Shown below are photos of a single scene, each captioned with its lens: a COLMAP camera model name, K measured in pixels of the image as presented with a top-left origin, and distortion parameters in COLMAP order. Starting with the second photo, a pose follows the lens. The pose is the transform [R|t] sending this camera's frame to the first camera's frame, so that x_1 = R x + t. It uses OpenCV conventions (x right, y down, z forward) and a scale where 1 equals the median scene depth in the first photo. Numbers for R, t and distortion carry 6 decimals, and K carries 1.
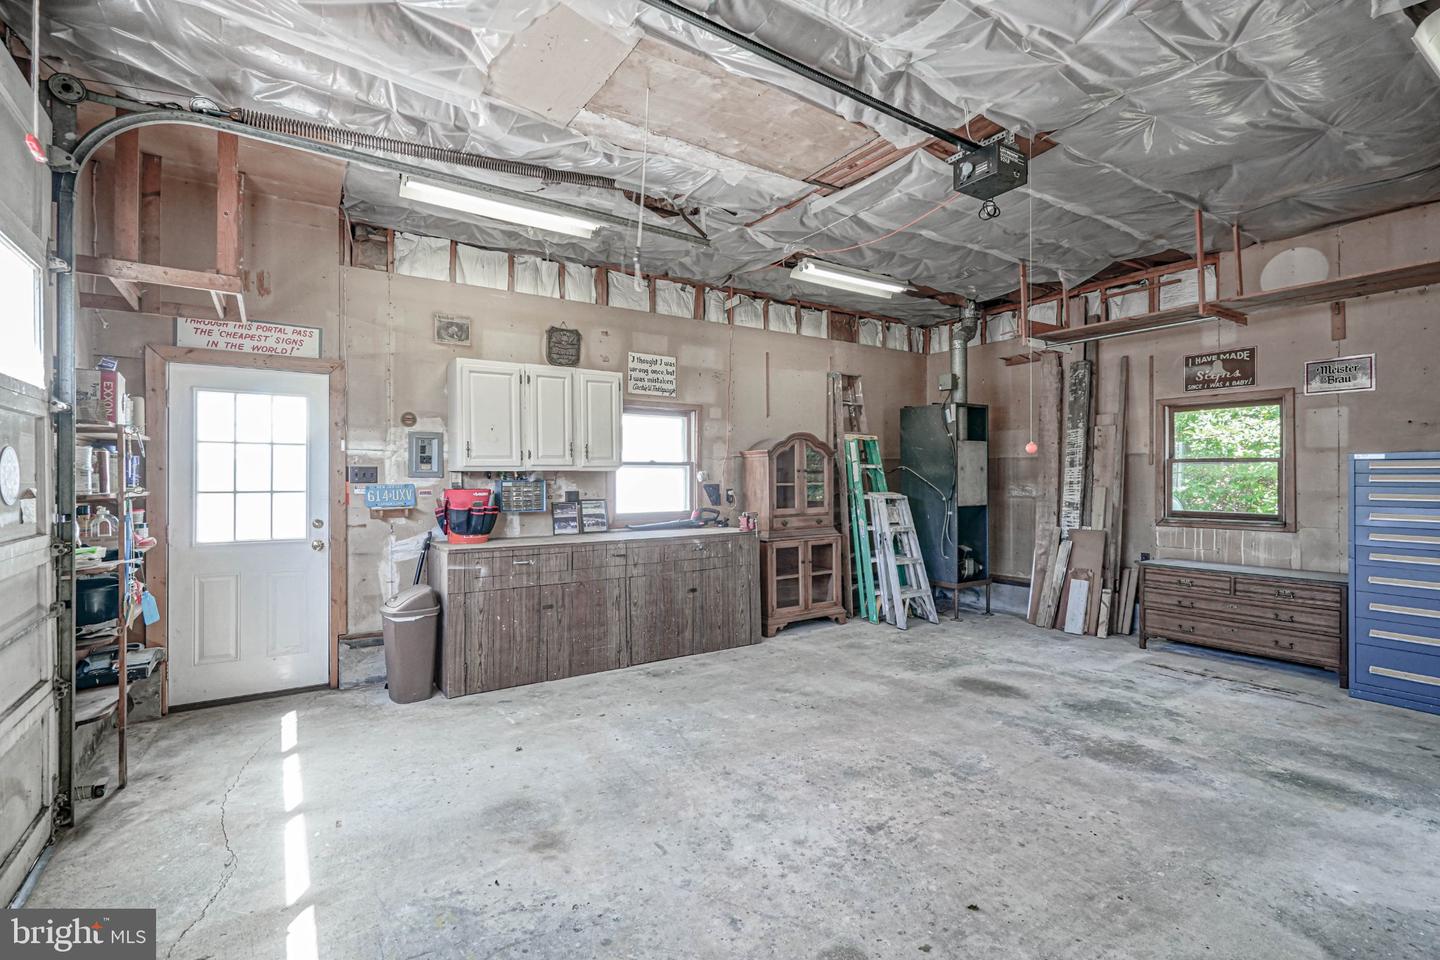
lens RADIAL K [[671.7, 0, 716.5], [0, 671.7, 477.3], [0, 0, 1]] dist [-0.004745, 0.001515]
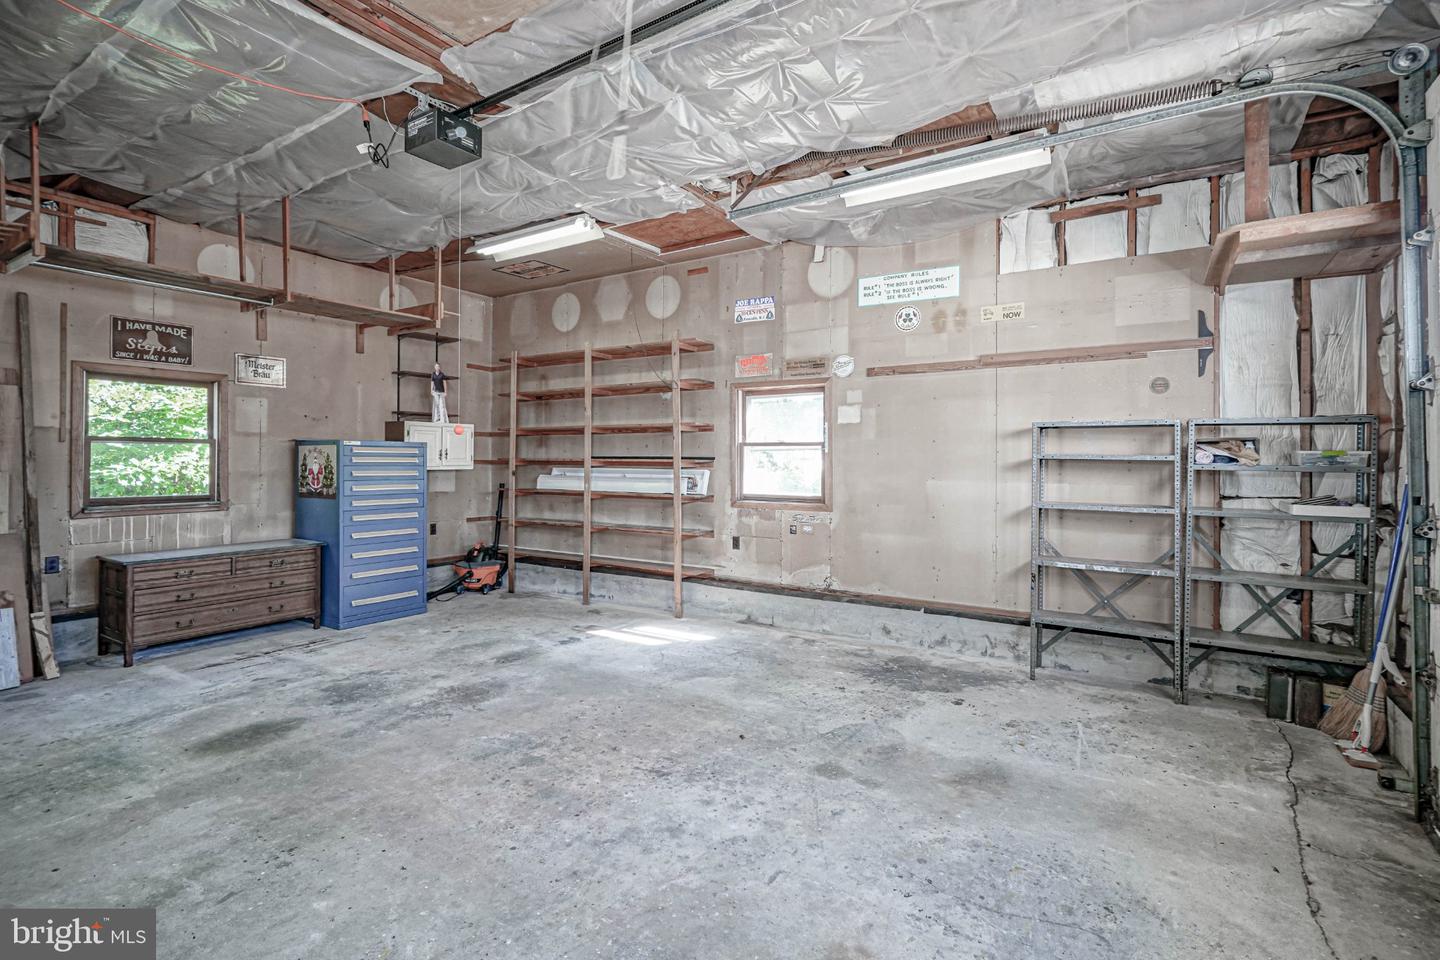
lens RADIAL K [[671.7, 0, 714.8], [0, 671.7, 457.3], [0, 0, 1]] dist [-0.004745, 0.001515]
pose [[-0.394935, 0.003561, 0.918702, -0.577347], [-0.001523, 0.999989, -0.004531, 0.002193], [-0.918708, -0.003189, -0.394925, 0.948730]]
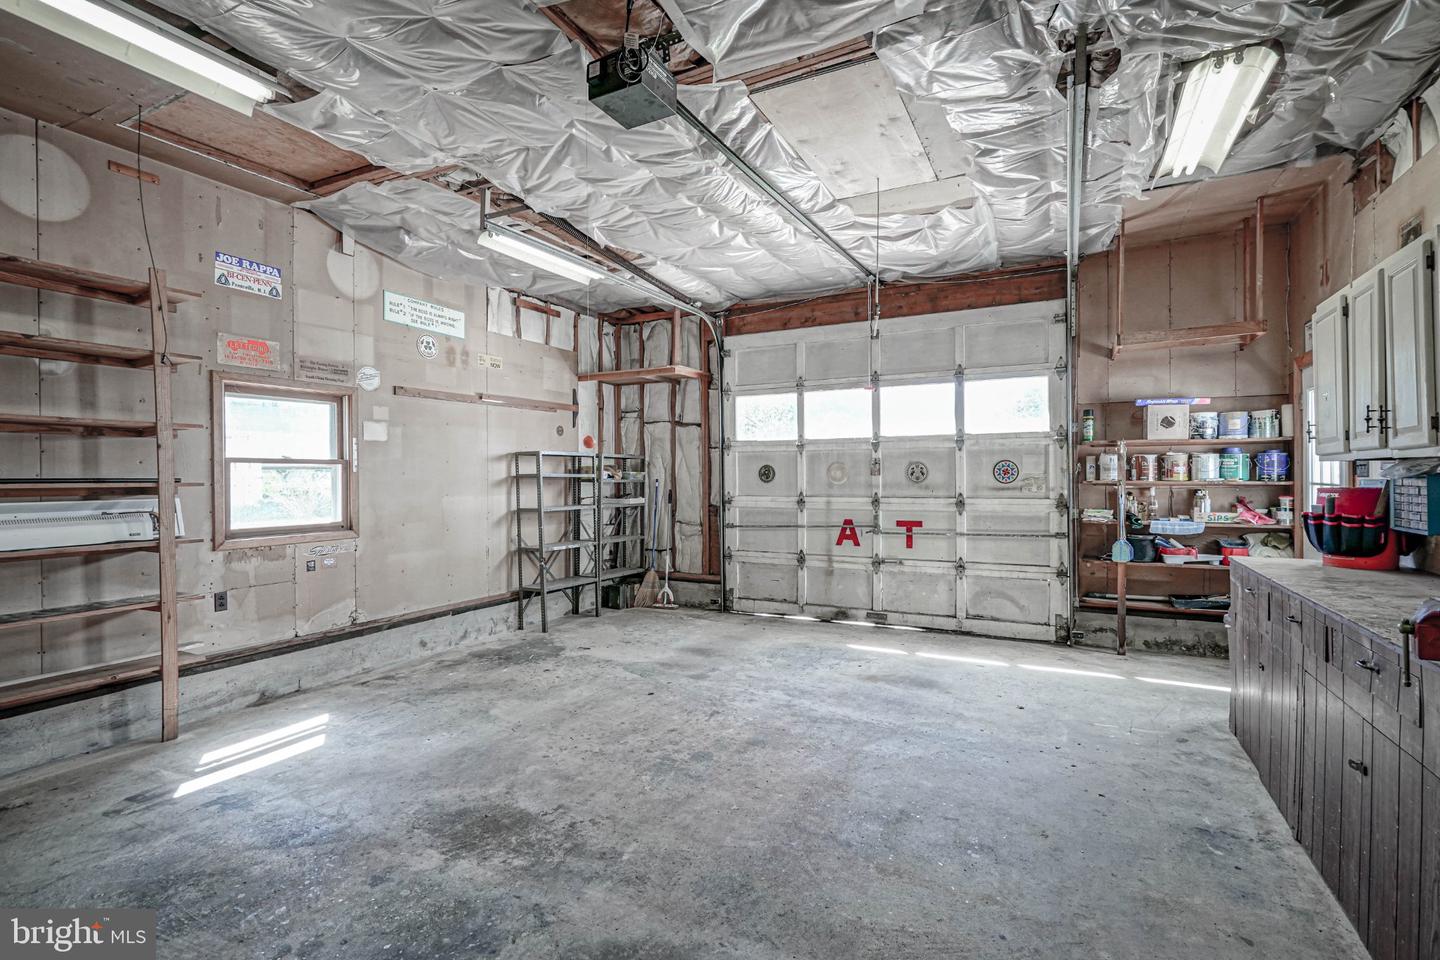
lens RADIAL K [[671.7, 0, 705.4], [0, 671.7, 480.1], [0, 0, 1]] dist [-0.004745, 0.001515]
pose [[-0.889451, 0.013793, -0.456823, 0.646254], [0.010735, 0.999899, 0.009289, -0.004141], [0.456905, 0.003358, -0.889509, 1.612588]]
